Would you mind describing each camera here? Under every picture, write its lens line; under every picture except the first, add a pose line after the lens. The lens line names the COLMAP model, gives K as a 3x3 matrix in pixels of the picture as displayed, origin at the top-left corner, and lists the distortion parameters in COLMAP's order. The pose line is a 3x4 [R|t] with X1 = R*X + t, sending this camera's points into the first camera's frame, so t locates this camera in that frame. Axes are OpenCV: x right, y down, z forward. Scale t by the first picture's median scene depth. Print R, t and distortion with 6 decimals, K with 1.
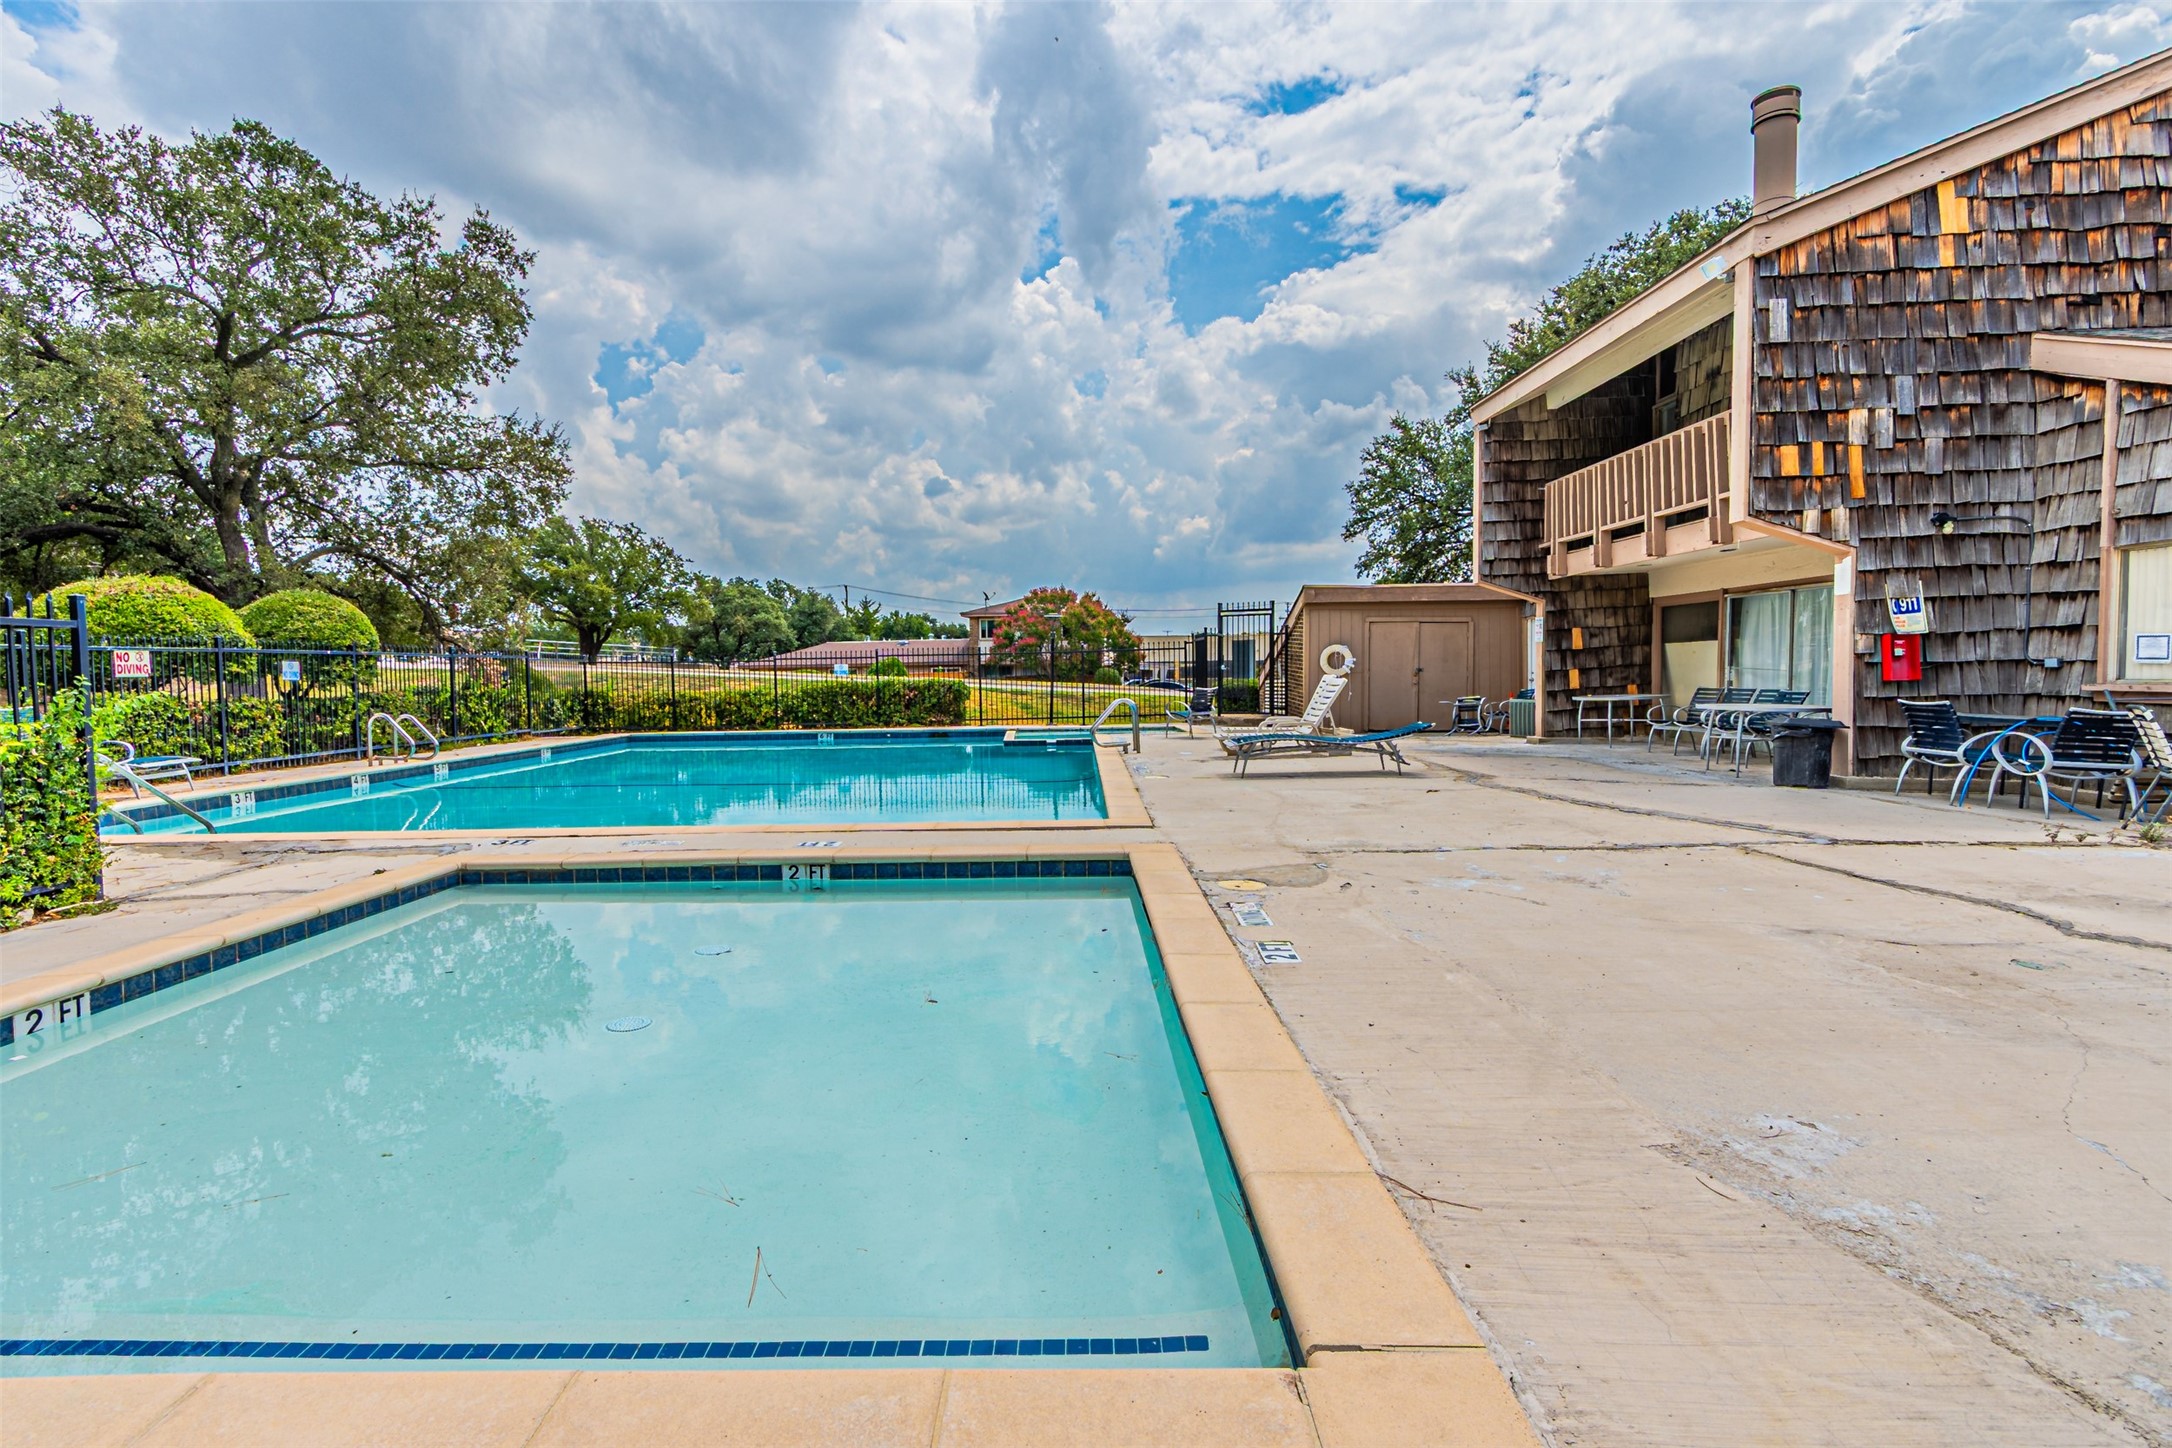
lens RADIAL K [[1066.9, 0, 1084.6], [0, 1066.9, 778.0], [0, 0, 1]] dist [0.022545, -0.010173]
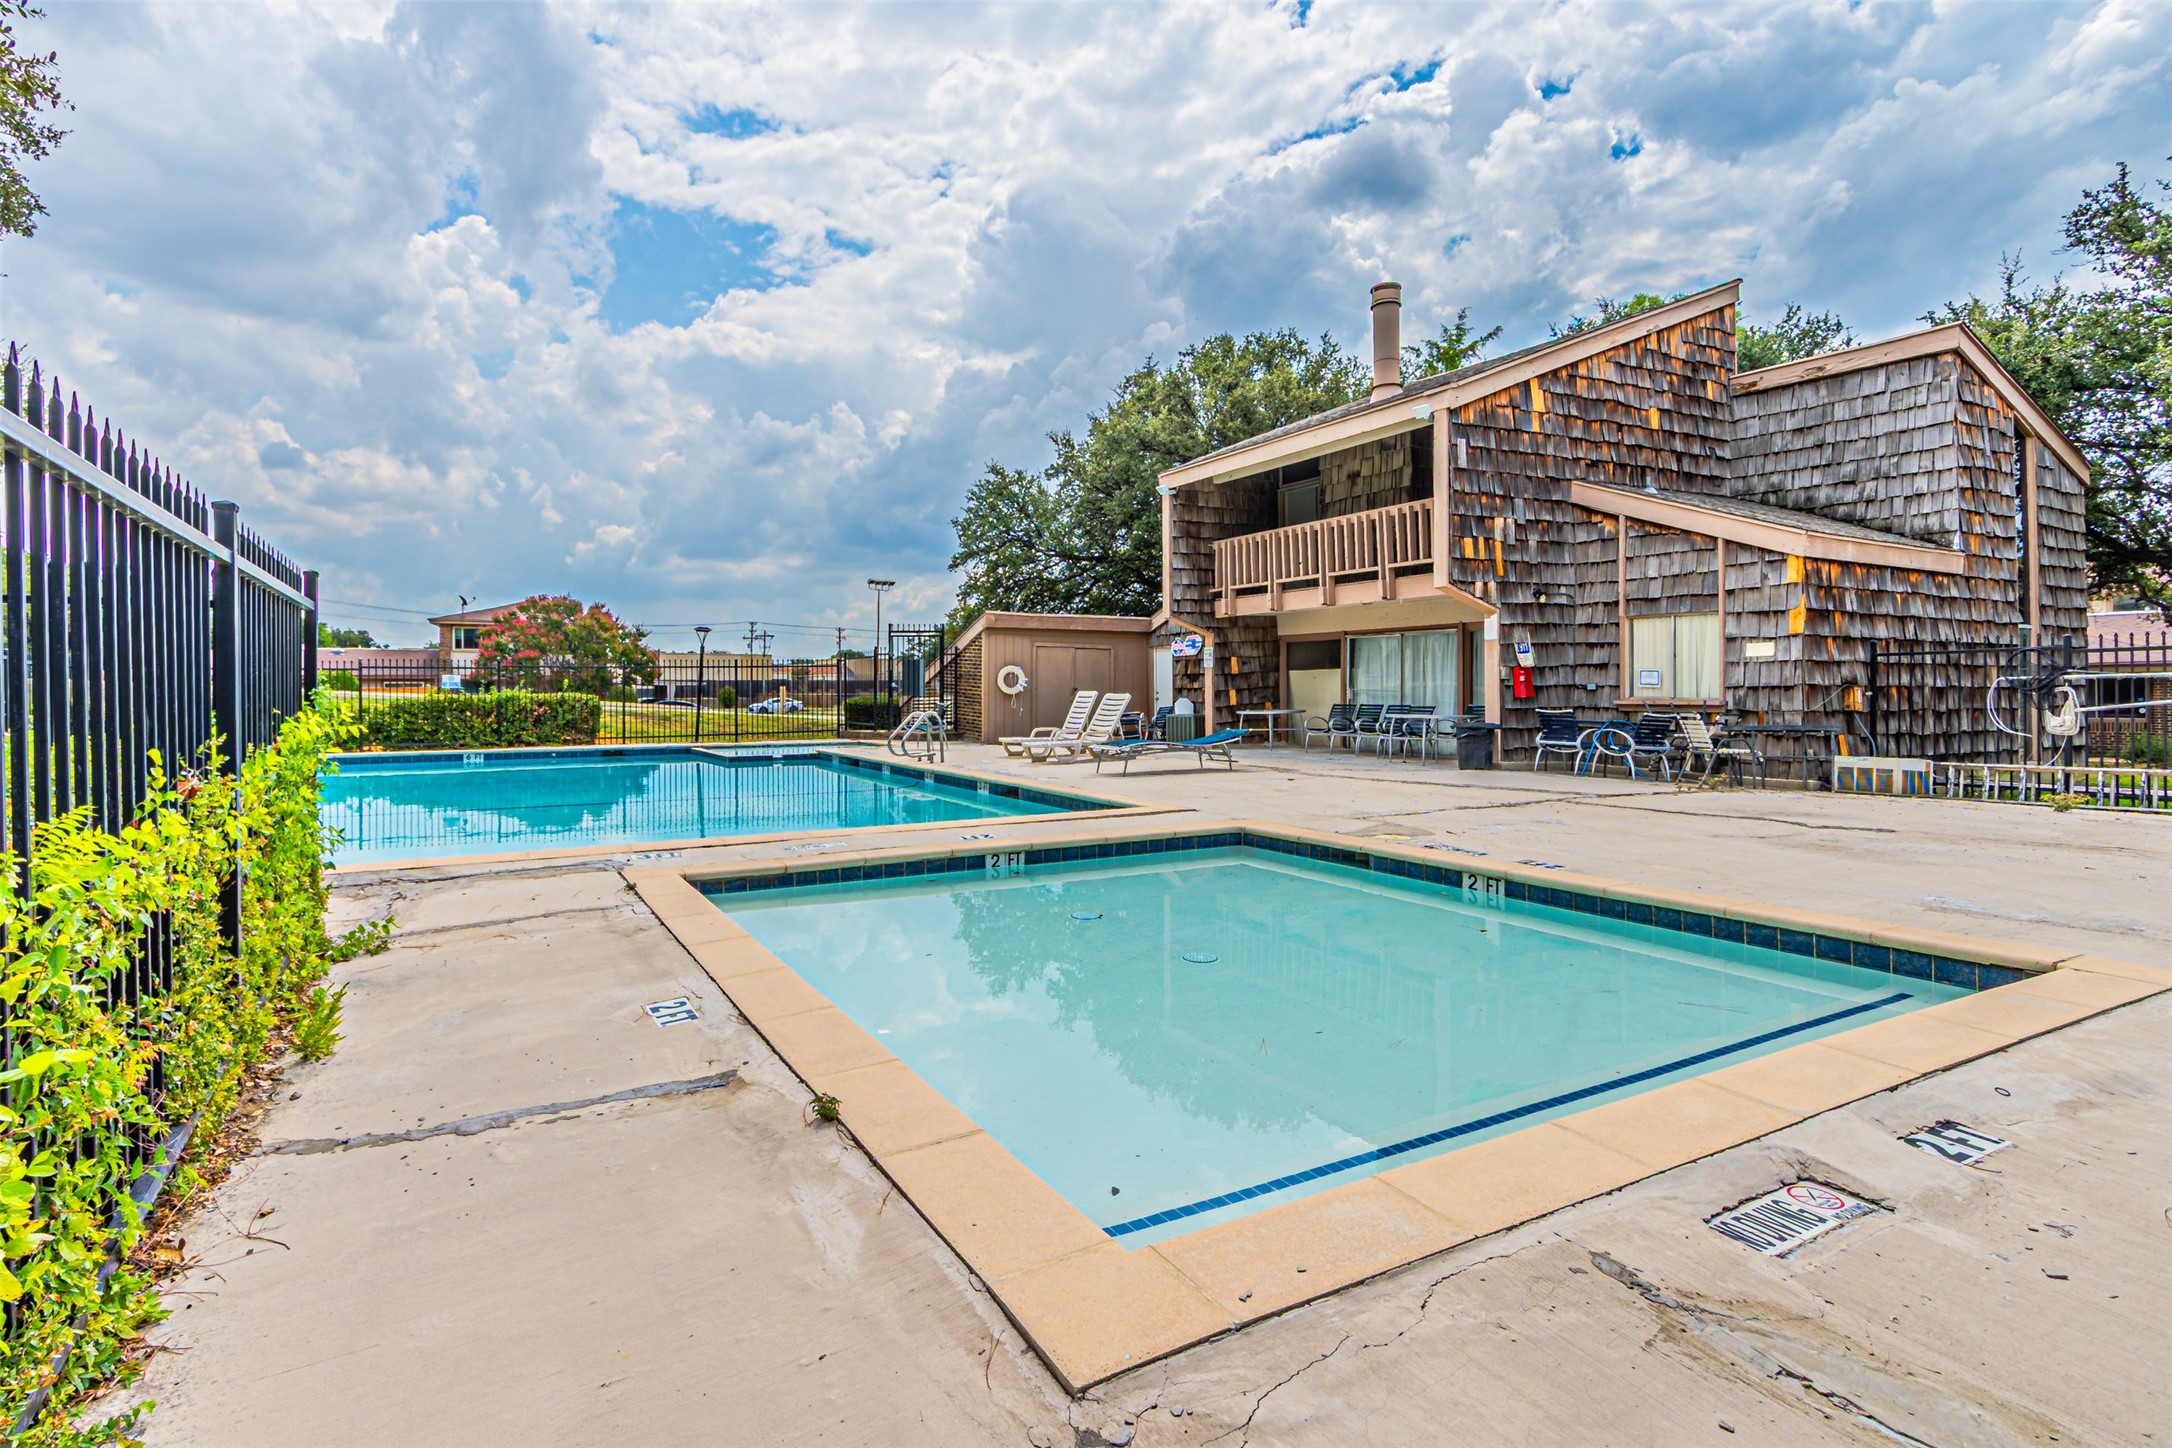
lens RADIAL K [[1066.9, 0, 1097.8], [0, 1066.9, 731.7], [0, 0, 1]] dist [0.022545, -0.010173]
pose [[0.869689, -0.008014, 0.493535, -0.377837], [0.039271, 0.997822, -0.053000, 0.009879], [-0.492035, 0.065475, 0.868110, -0.000993]]
